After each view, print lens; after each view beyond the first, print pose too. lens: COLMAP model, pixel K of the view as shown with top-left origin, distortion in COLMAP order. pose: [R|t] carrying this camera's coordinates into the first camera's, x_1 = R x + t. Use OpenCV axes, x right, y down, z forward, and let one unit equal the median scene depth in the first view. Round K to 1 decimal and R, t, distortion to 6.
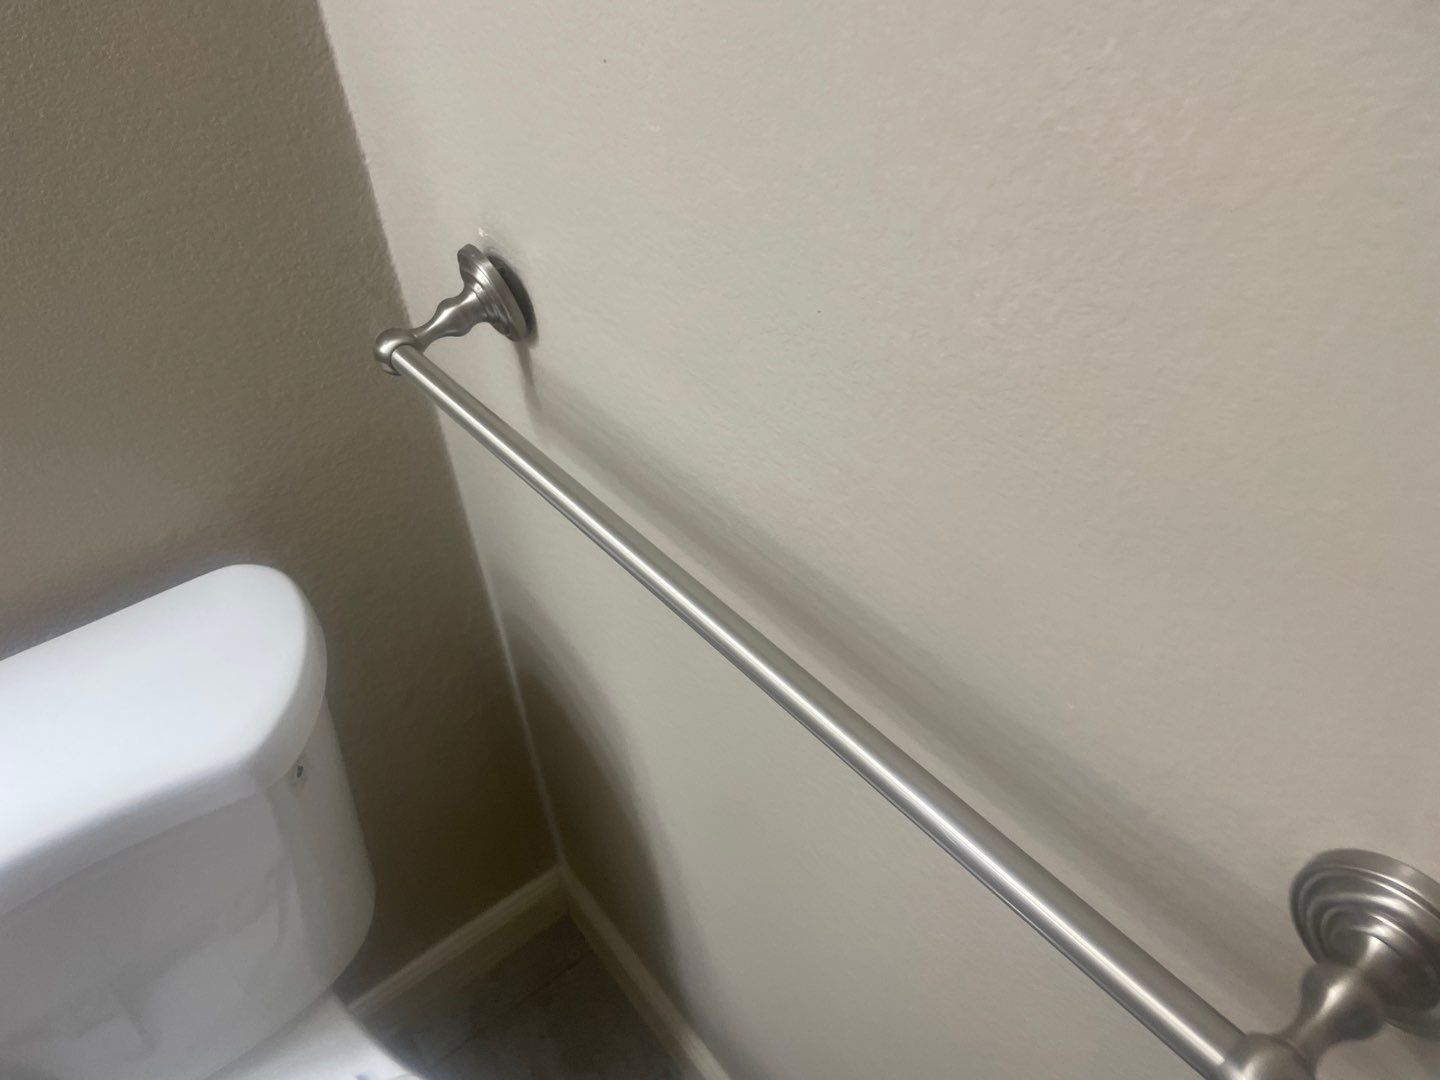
lens RADIAL K [[1109.1, 0, 717.3], [0, 1109.1, 534.5], [0, 0, 1]] dist [0.113927, -0.149301]
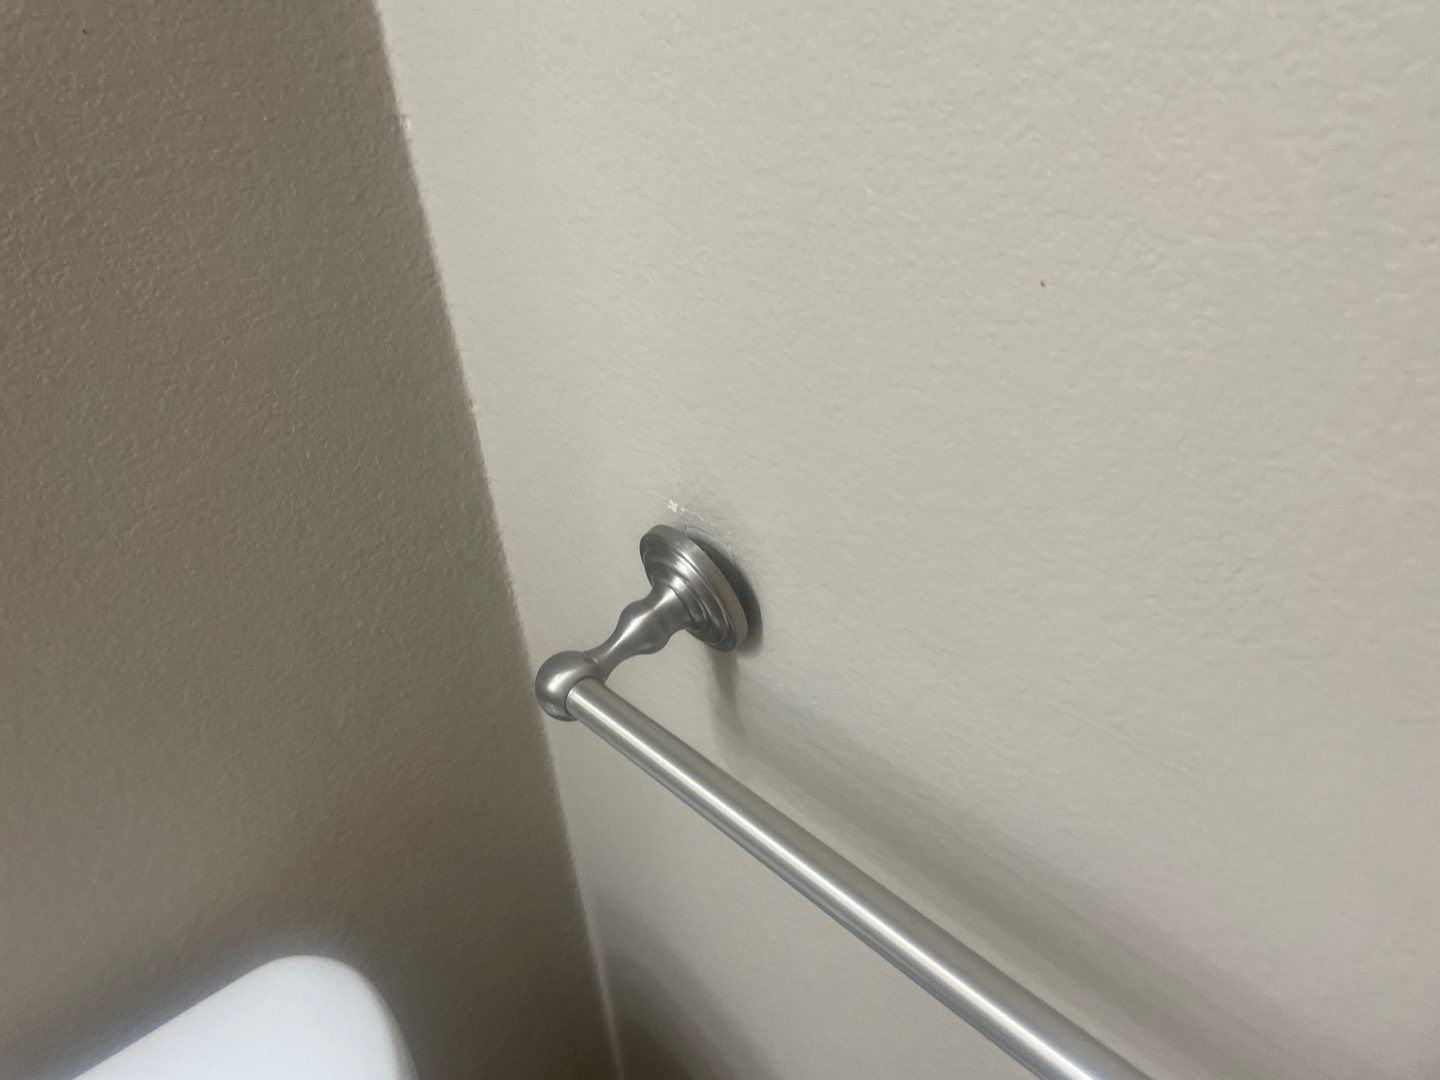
lens RADIAL K [[1109.1, 0, 717.3], [0, 1109.1, 534.5], [0, 0, 1]] dist [0.113927, -0.149301]
pose [[0.997032, -0.053876, 0.054991, -0.206582], [0.061252, 0.987867, -0.142713, -0.137418], [-0.046635, 0.145657, 0.988235, 0.274885]]
